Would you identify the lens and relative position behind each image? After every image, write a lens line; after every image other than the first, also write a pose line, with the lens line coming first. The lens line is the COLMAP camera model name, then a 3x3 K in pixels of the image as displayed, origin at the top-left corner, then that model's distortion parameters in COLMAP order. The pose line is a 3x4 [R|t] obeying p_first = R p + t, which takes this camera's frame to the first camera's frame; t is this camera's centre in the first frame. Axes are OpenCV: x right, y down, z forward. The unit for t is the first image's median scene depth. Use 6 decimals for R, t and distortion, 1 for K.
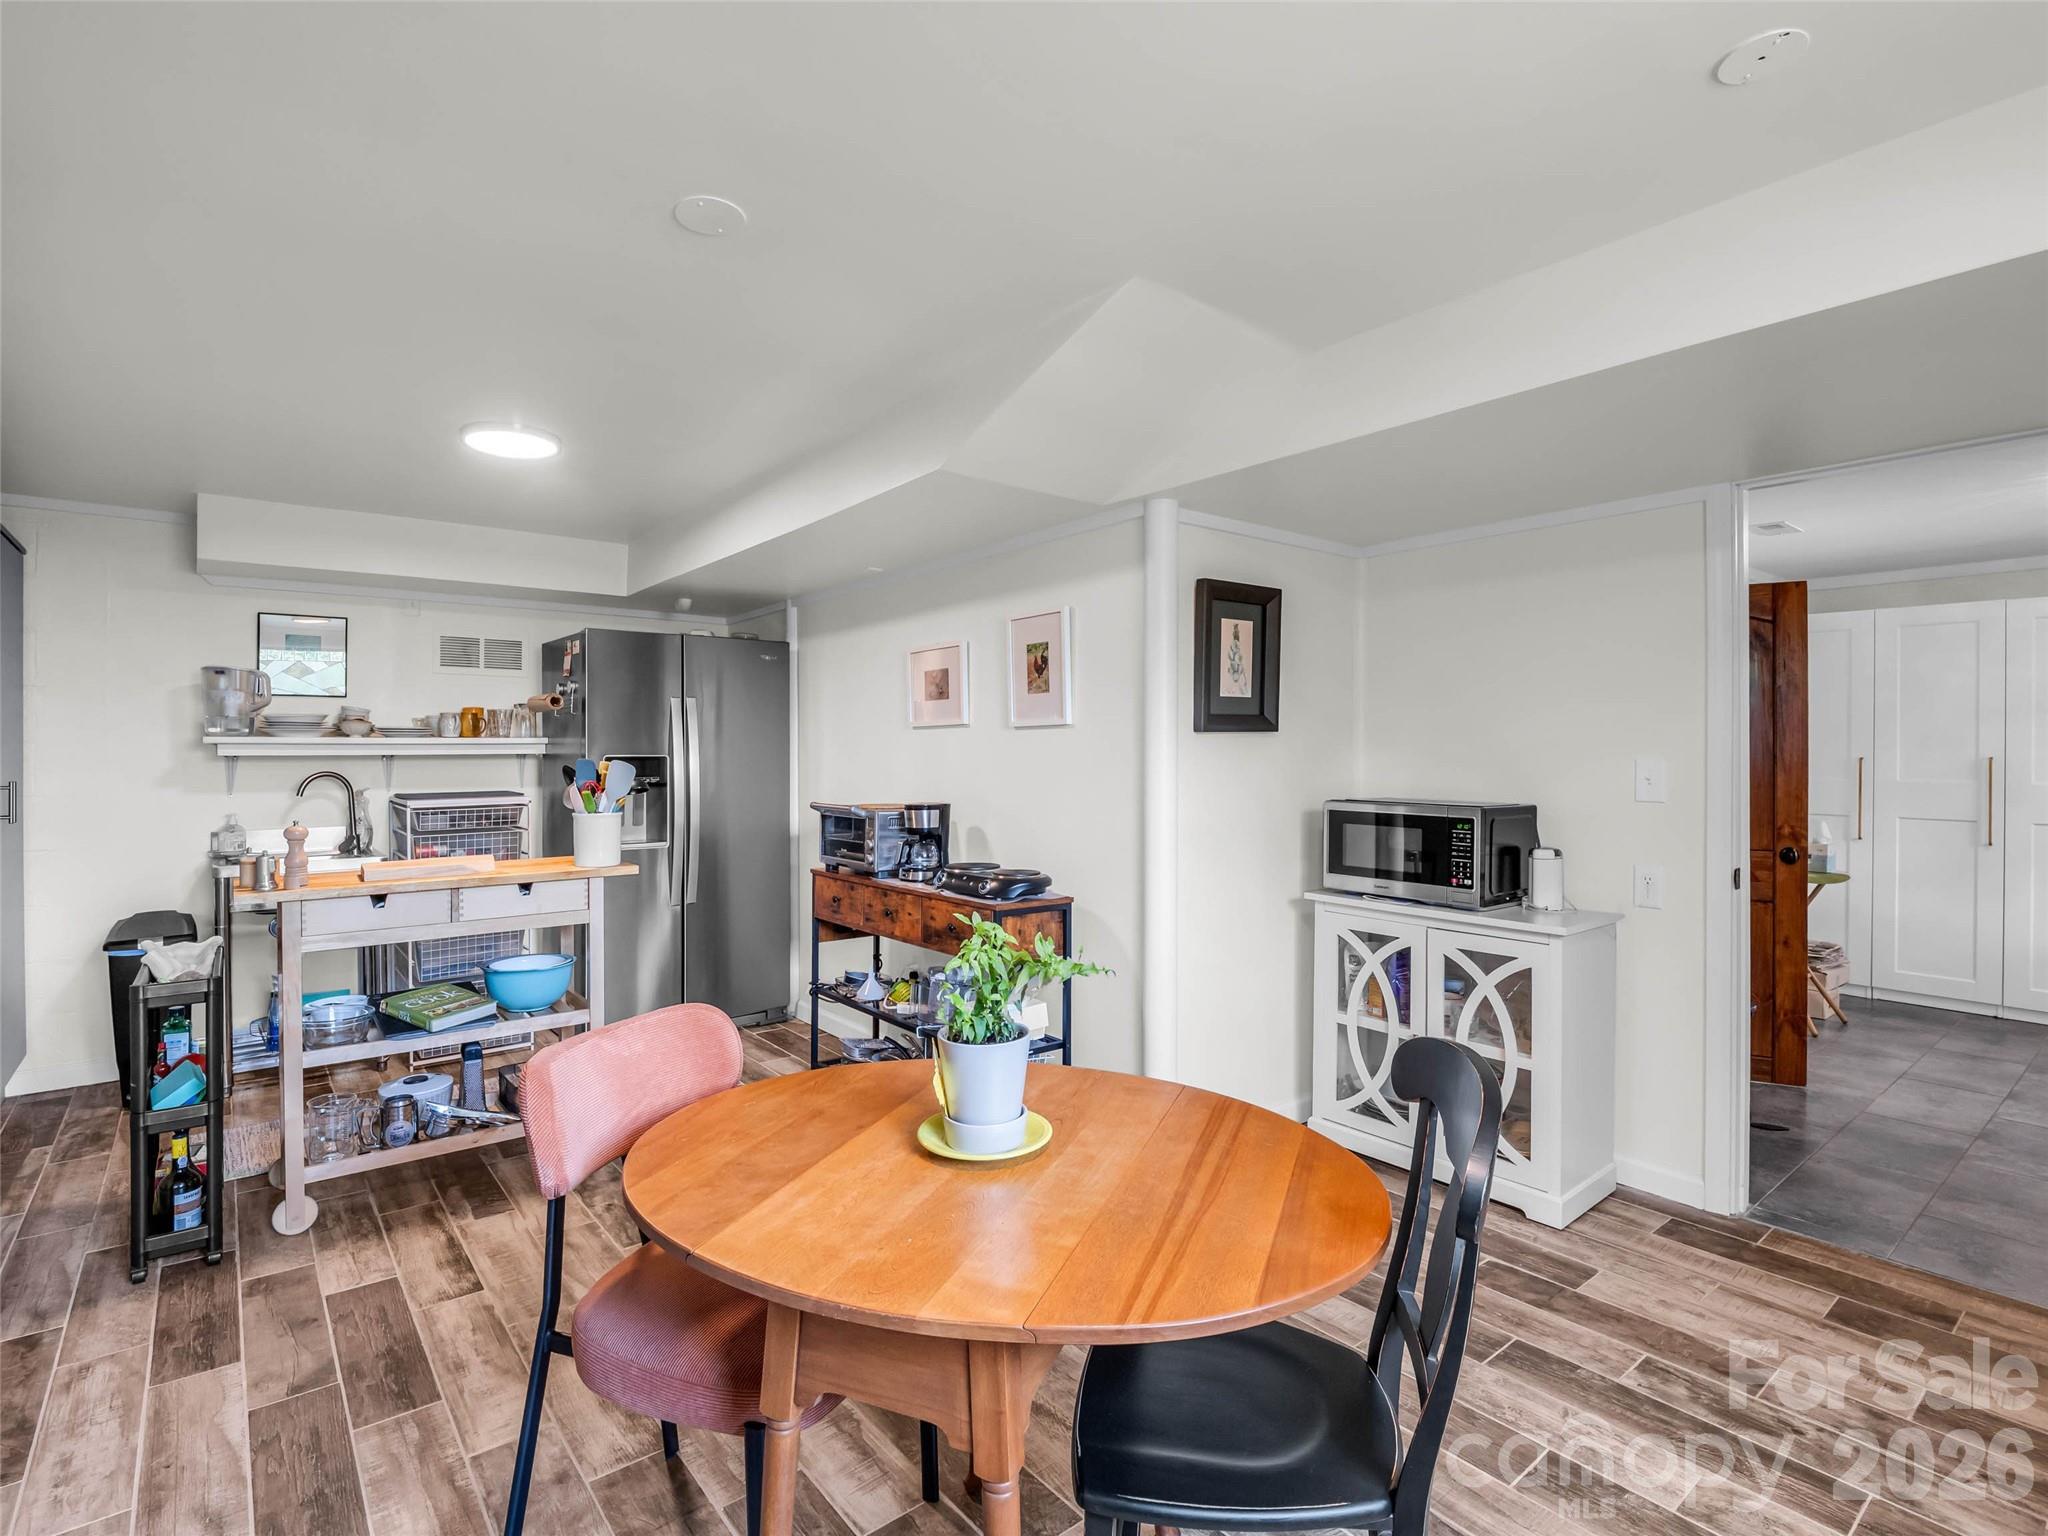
lens RADIAL K [[1008.7, 0, 992.2], [0, 1008.7, 756.0], [0, 0, 1]] dist [-0.008638, -0.001251]
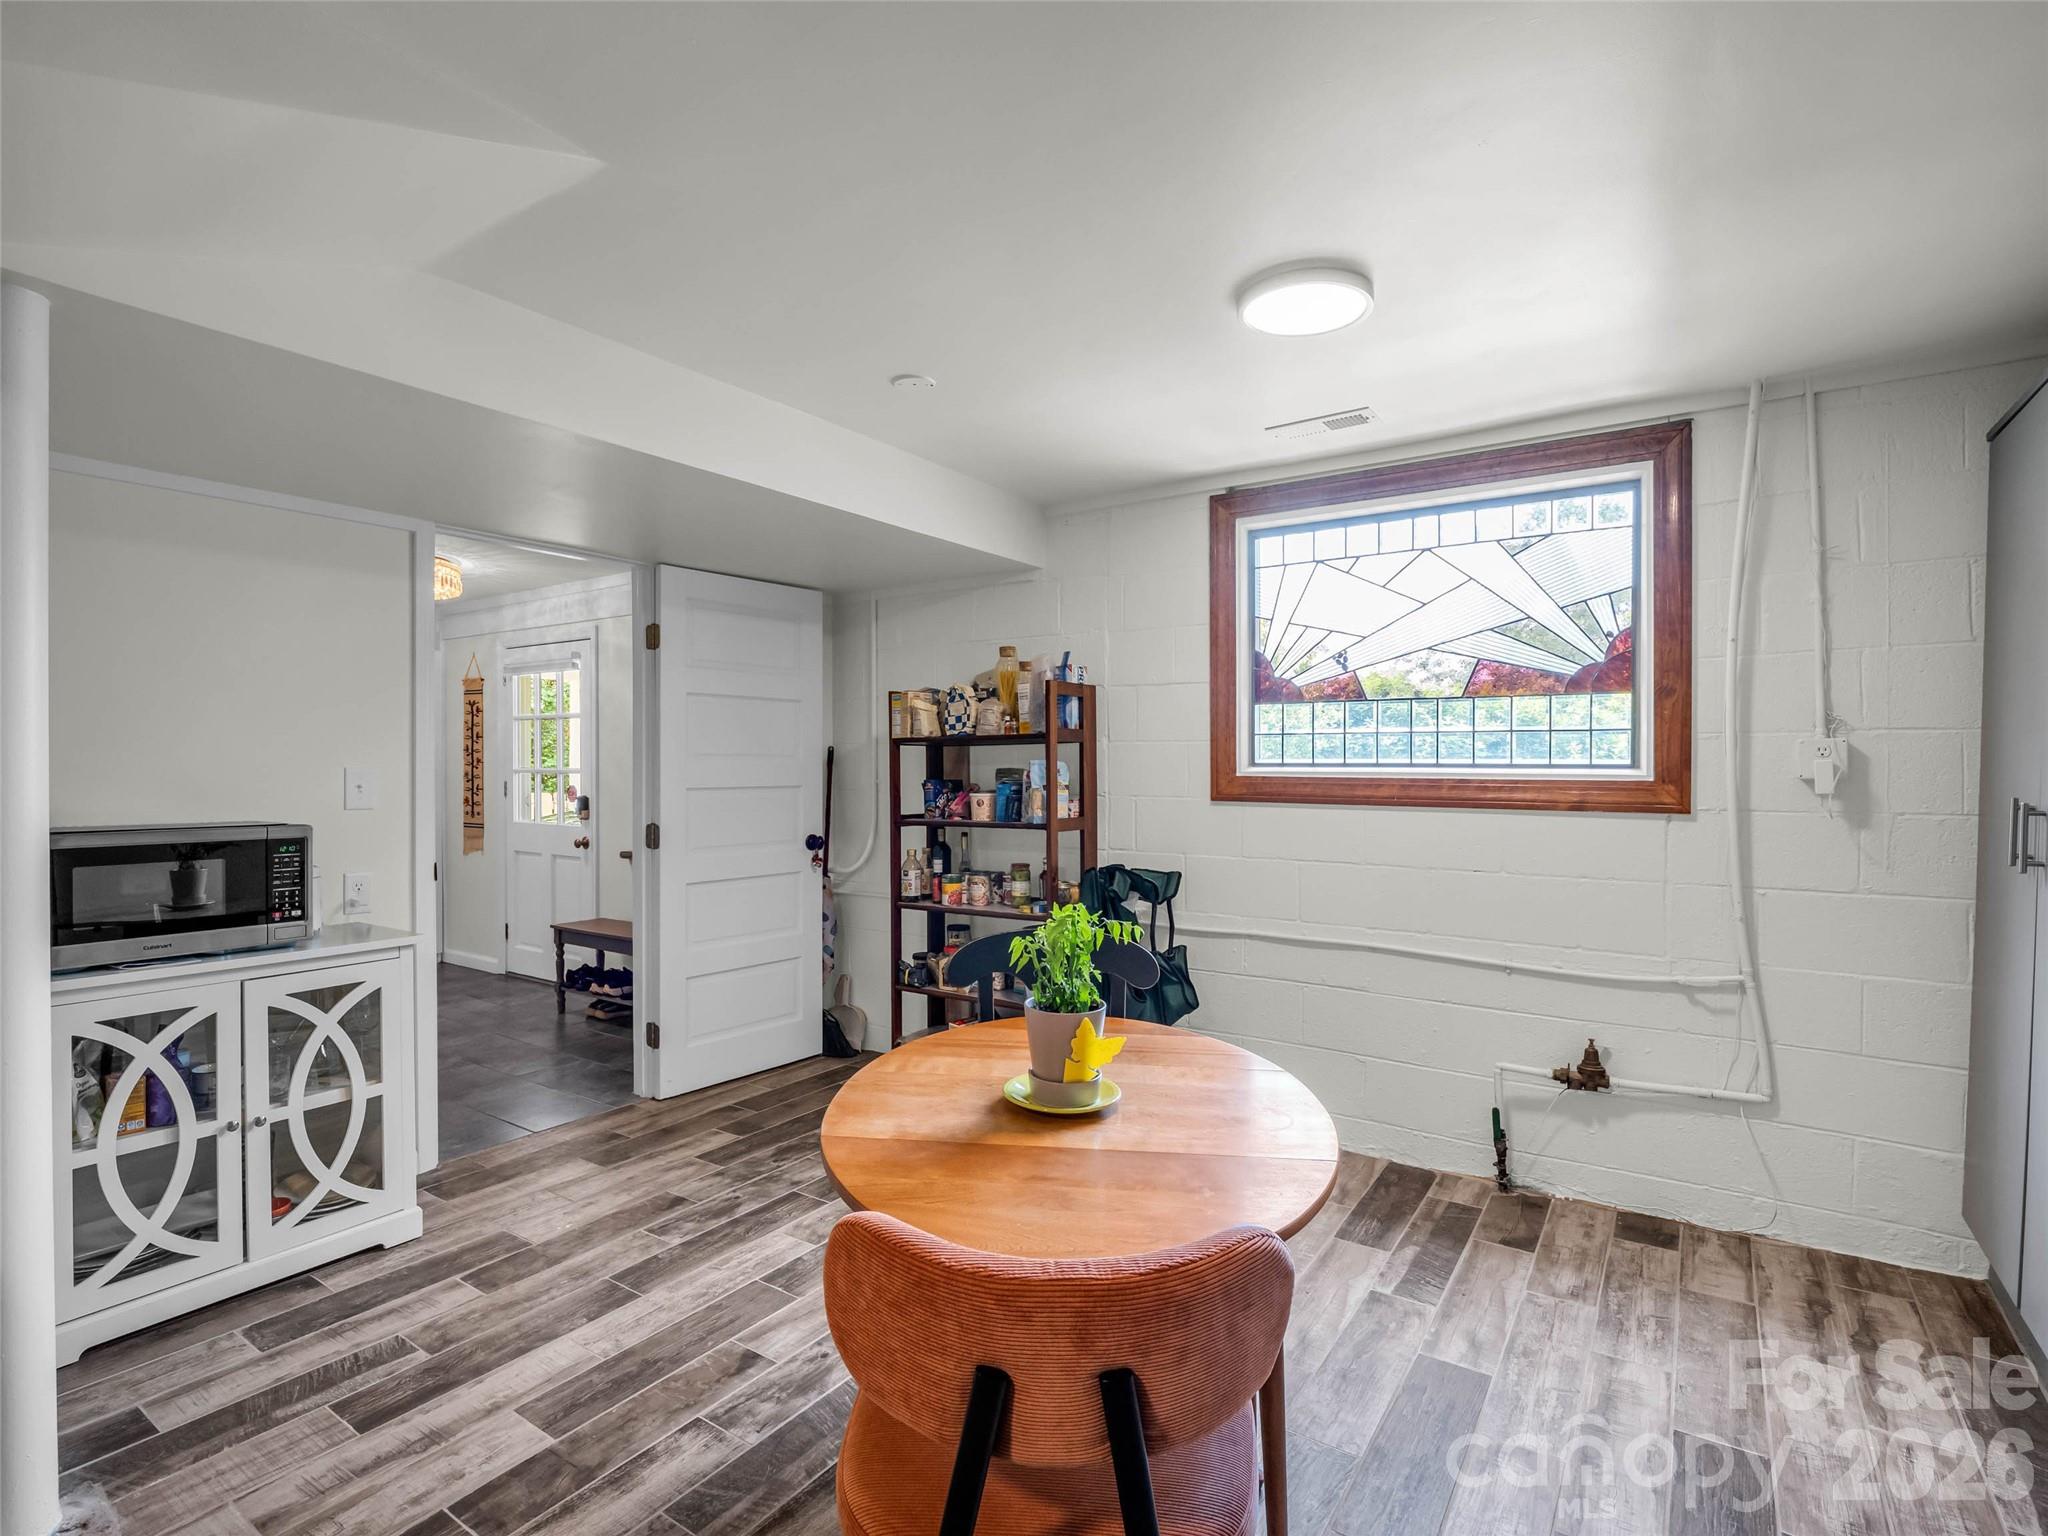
lens RADIAL K [[1060.2, 0, 1002.6], [0, 1060.2, 764.6], [0, 0, 1]] dist [-0.018937, -0.000838]
pose [[-0.317158, -0.003991, 0.948364, -0.588718], [0.003389, 0.999980, 0.005342, -0.002949], [-0.948367, 0.004908, -0.317138, 0.752320]]
